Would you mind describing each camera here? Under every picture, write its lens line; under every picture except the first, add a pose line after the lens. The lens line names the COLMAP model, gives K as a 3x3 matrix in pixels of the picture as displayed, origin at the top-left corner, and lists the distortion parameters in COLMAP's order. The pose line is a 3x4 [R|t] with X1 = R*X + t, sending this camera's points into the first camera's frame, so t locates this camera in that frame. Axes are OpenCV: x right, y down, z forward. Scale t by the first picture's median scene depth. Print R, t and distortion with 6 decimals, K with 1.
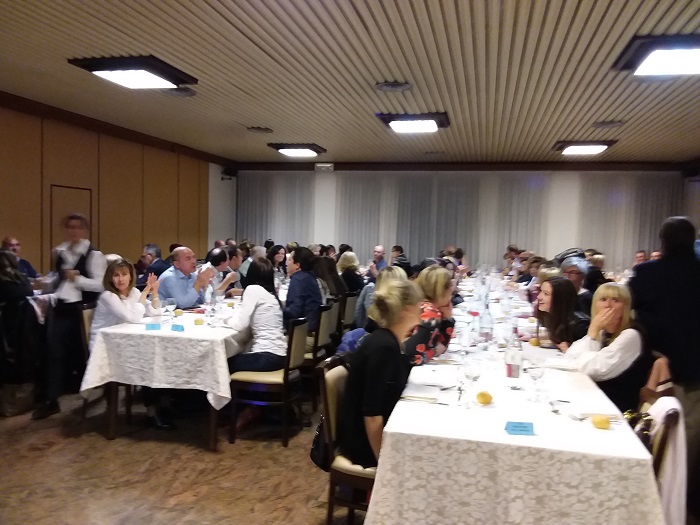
lens RADIAL K [[558.1, 0, 350.0], [0, 558.1, 262.5], [0, 0, 1]] dist [0.108624, -0.177479]
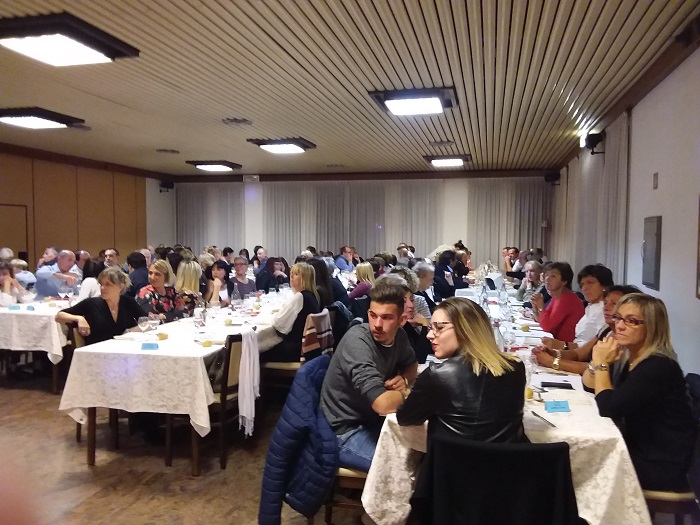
lens RADIAL K [[558.1, 0, 350.0], [0, 558.1, 262.5], [0, 0, 1]] dist [0.108624, -0.177479]
pose [[0.999716, -0.023469, -0.004073, 0.346784], [0.023451, 0.999715, -0.004455, 0.018025], [0.004176, 0.004359, 0.999982, -0.288752]]
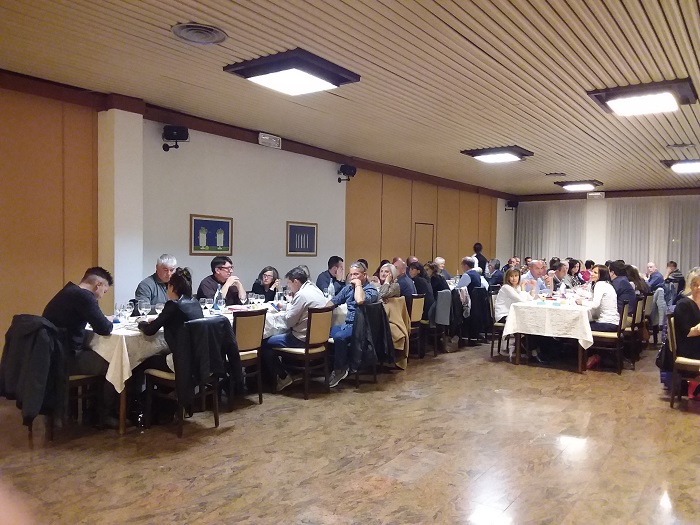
lens RADIAL K [[558.1, 0, 350.0], [0, 558.1, 262.5], [0, 0, 1]] dist [0.108624, -0.177479]
pose [[0.924427, -0.001820, -0.381355, -0.156548], [-0.011941, 0.999360, -0.033714, 0.034832], [0.381172, 0.035720, 0.923814, -0.646010]]
